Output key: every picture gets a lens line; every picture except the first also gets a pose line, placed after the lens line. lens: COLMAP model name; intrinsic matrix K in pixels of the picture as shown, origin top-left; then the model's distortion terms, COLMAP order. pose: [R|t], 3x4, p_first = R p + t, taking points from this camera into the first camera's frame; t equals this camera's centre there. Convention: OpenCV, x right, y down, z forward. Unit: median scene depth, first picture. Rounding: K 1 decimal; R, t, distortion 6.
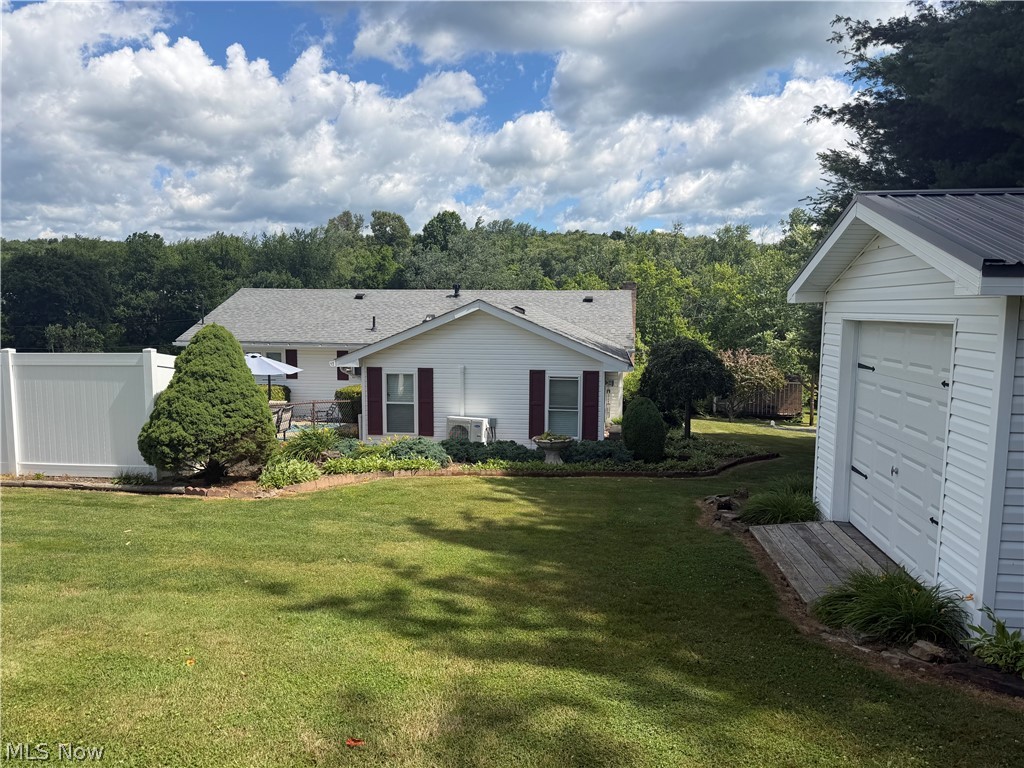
lens RADIAL K [[693.7, 0, 512.0], [0, 693.7, 384.0], [0, 0, 1]] dist [0.089919, -0.127798]
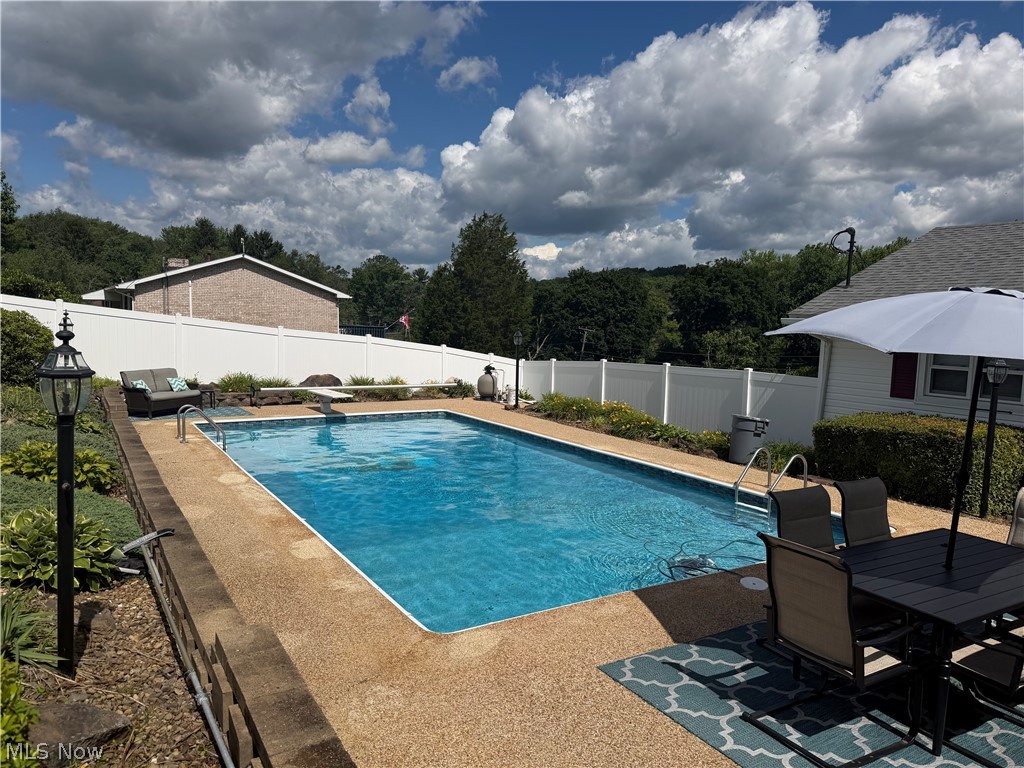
lens RADIAL K [[693.7, 0, 512.0], [0, 693.7, 384.0], [0, 0, 1]] dist [0.089919, -0.127798]
pose [[0.630432, 0.063762, -0.773621, -0.127407], [-0.083363, 0.996418, 0.014191, -0.003034], [0.771755, 0.055545, 0.633489, 0.321867]]
